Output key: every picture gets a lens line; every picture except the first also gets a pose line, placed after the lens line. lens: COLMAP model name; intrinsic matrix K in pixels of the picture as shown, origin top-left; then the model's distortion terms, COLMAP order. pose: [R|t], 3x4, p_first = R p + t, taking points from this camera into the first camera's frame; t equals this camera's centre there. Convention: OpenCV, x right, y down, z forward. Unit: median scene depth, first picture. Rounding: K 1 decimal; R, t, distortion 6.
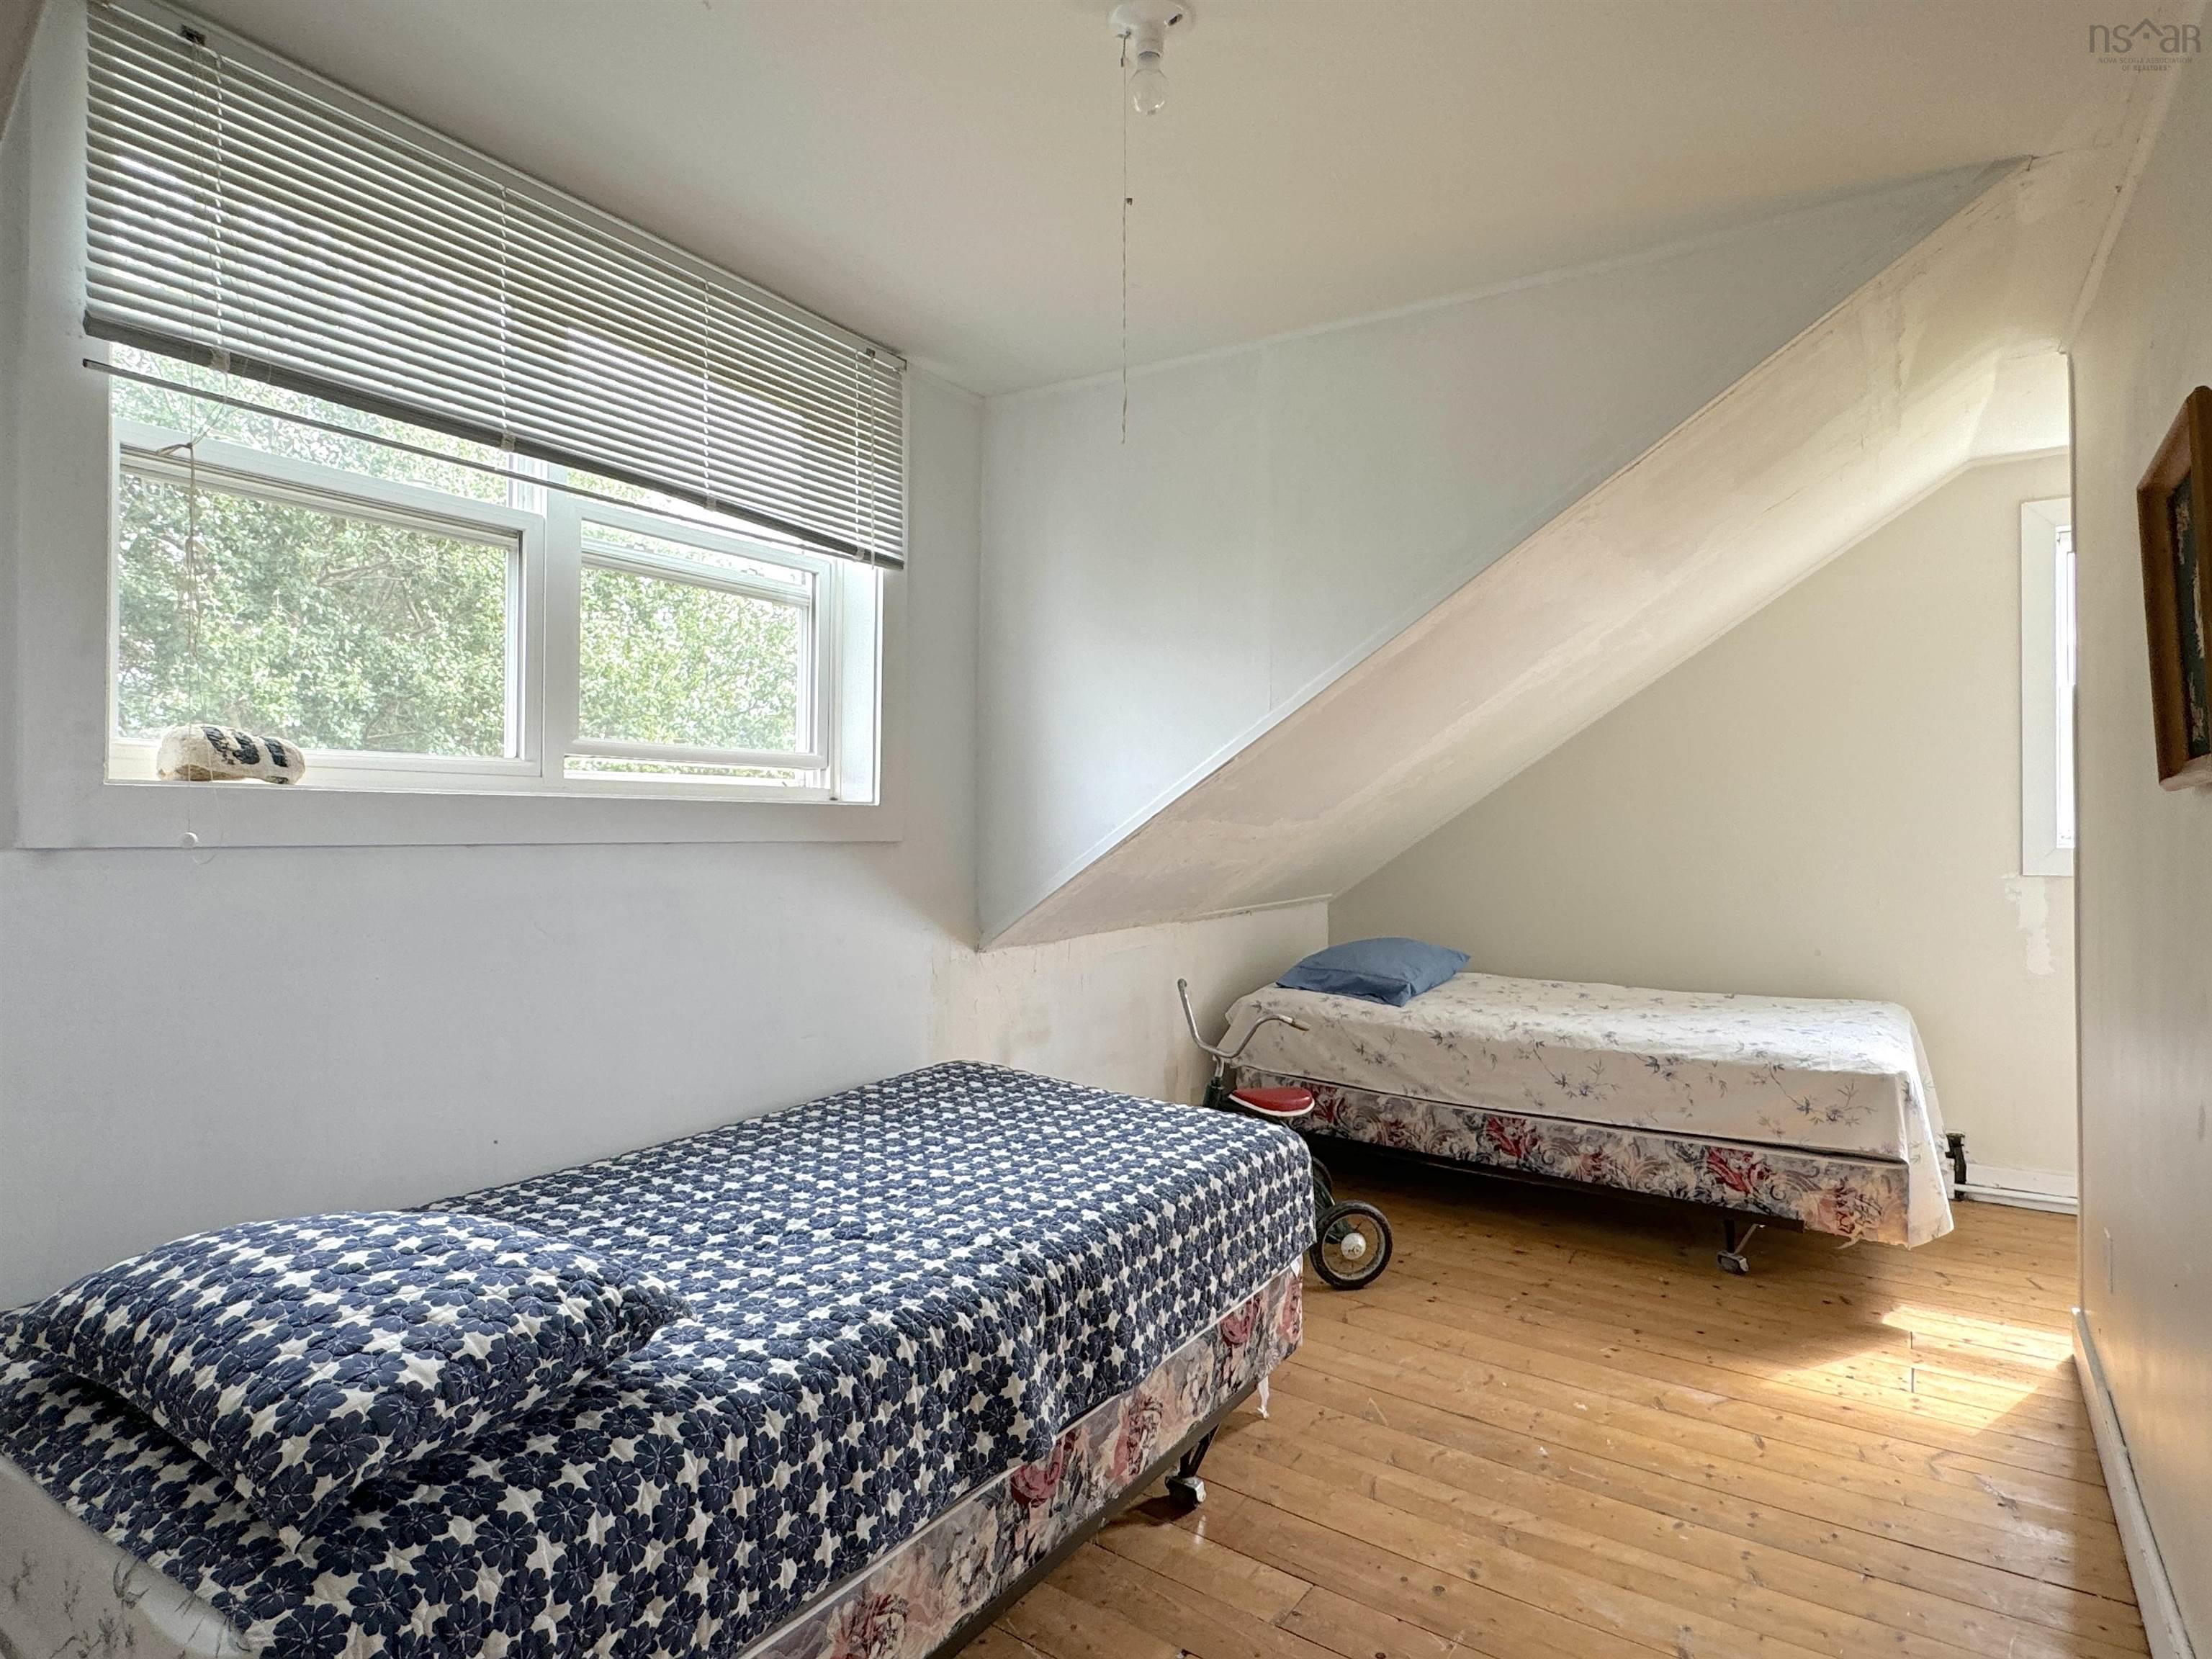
lens RADIAL K [[1164.4, 0, 1100.1], [0, 1164.4, 828.6], [0, 0, 1]] dist [-0.000176, 0.000243]
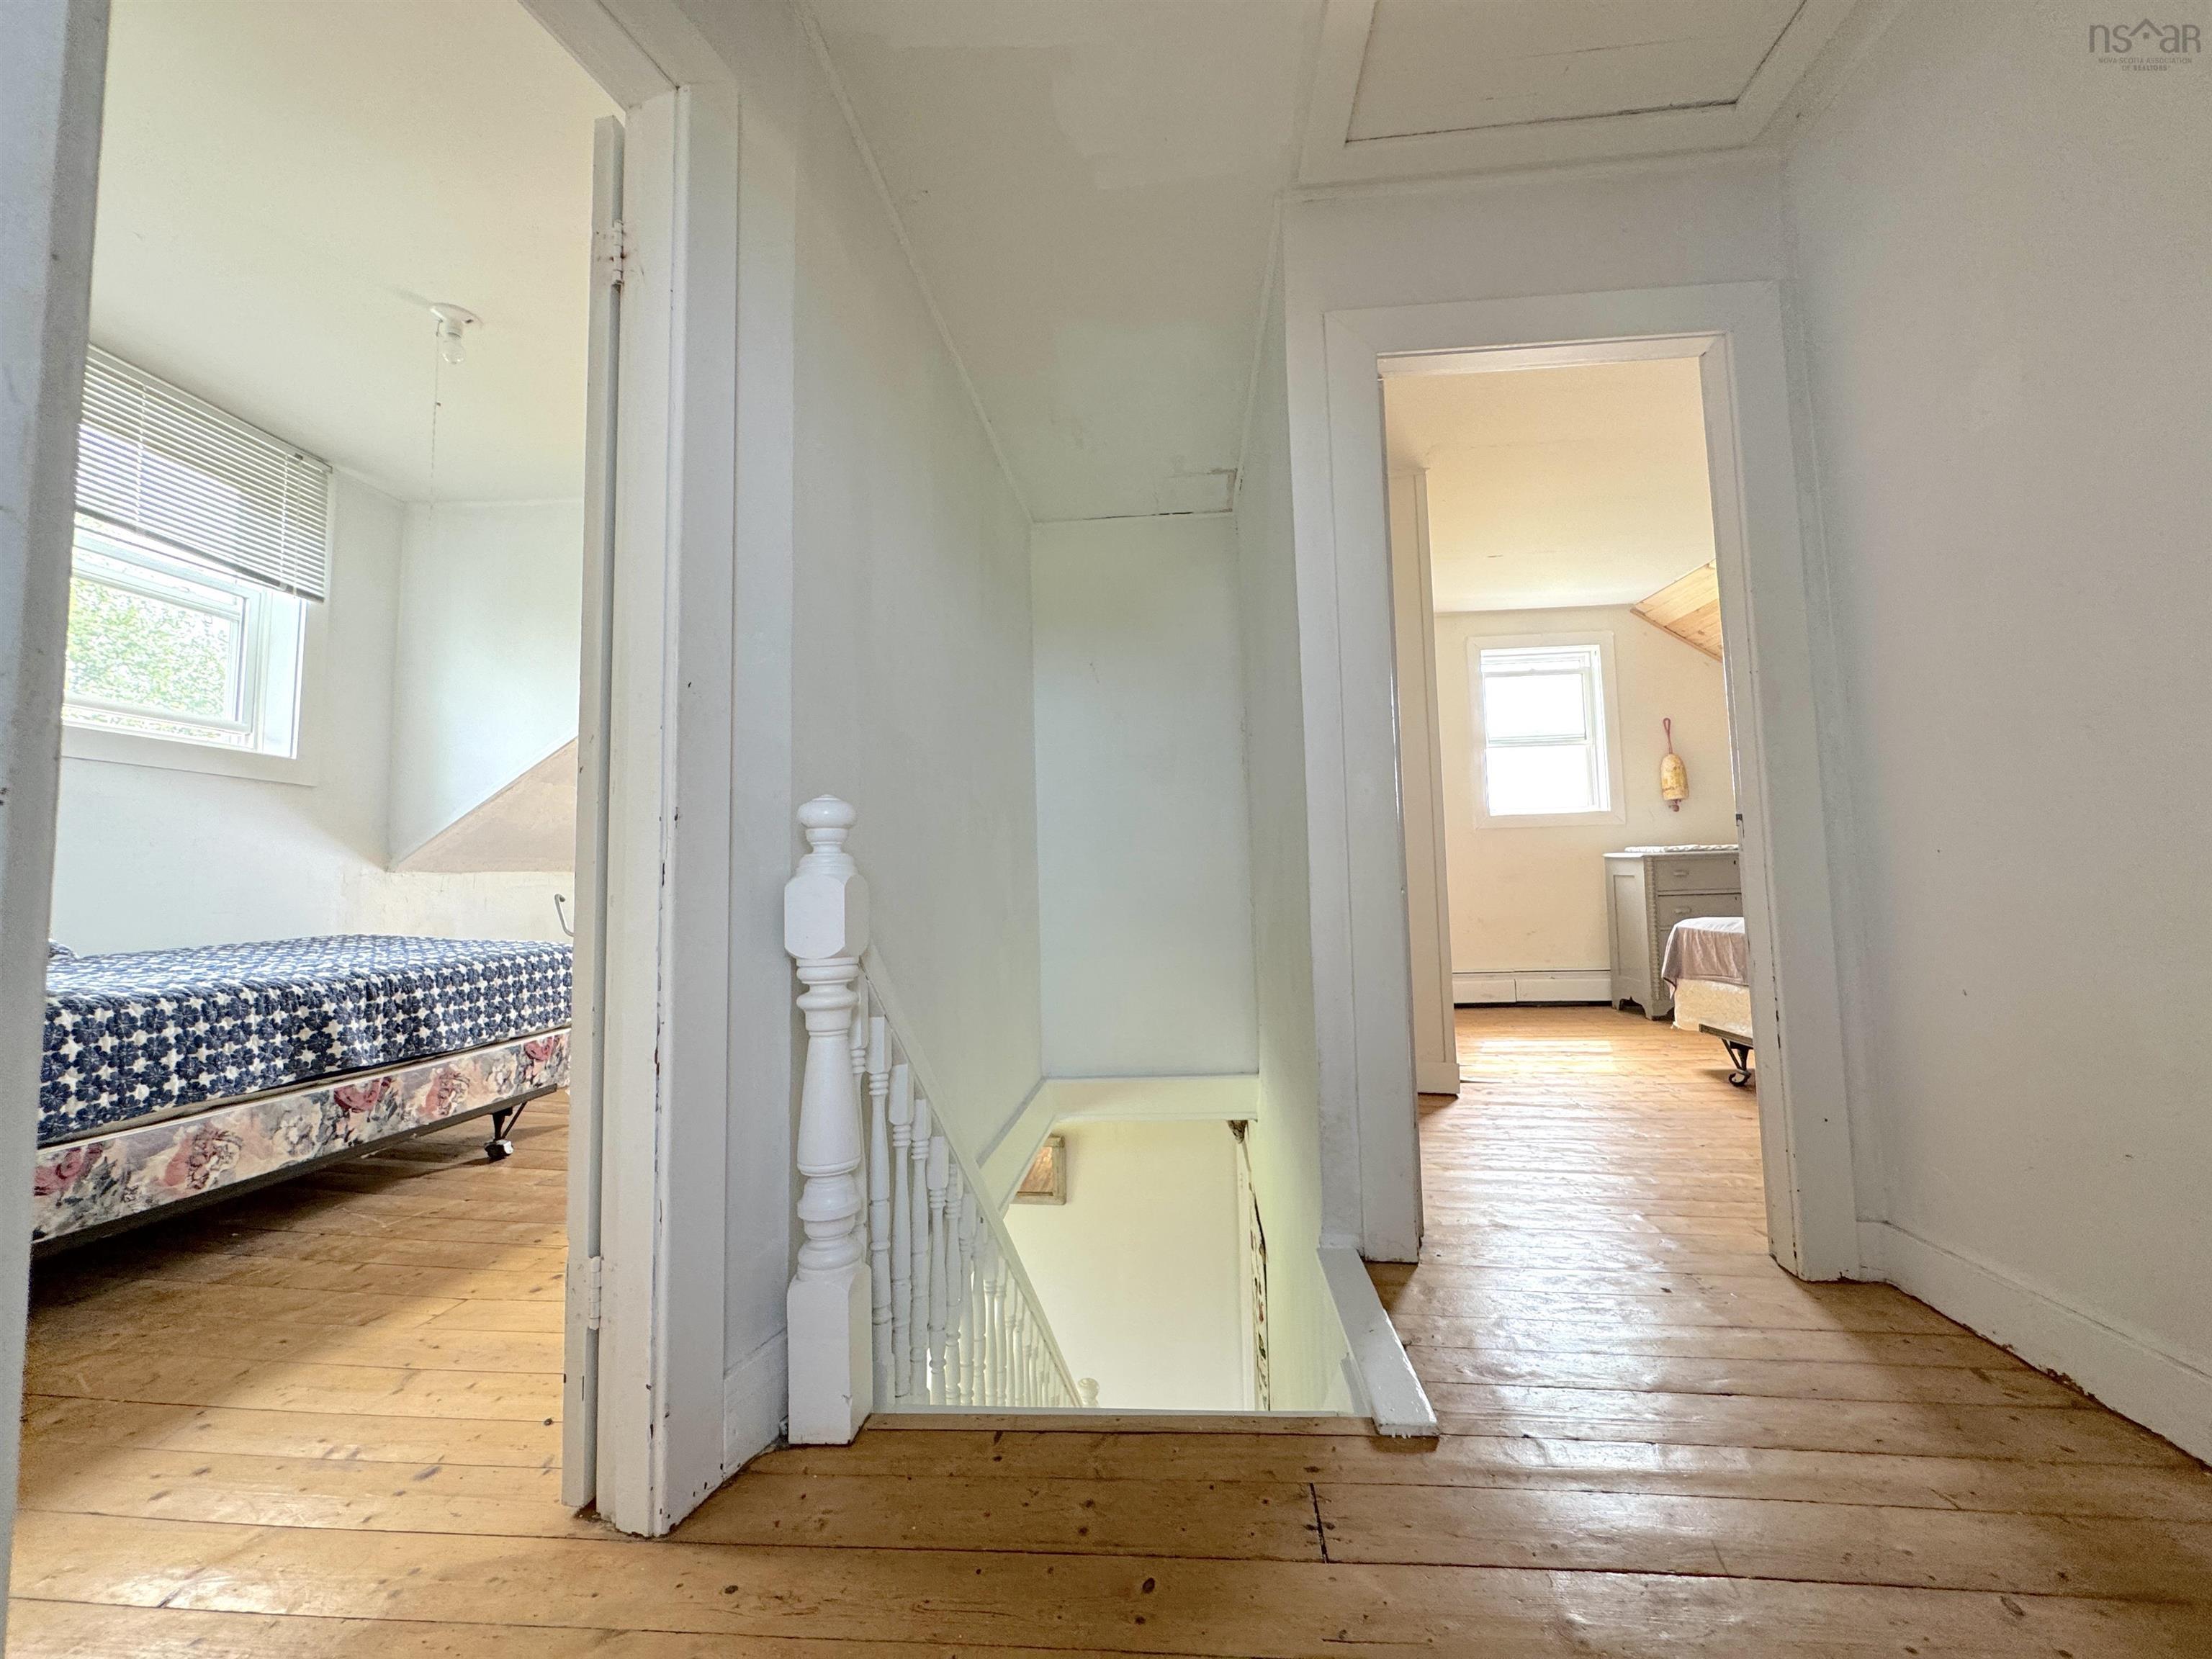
lens RADIAL K [[880.1, 0, 1106.0], [0, 880.1, 829.5], [0, 0, 1]] dist [-0.006626, 0.001068]
pose [[0.882520, 0.012551, 0.470108, 0.317317], [0.024594, 0.997044, -0.072789, 0.286679], [-0.469631, 0.075800, 0.879603, -0.717358]]
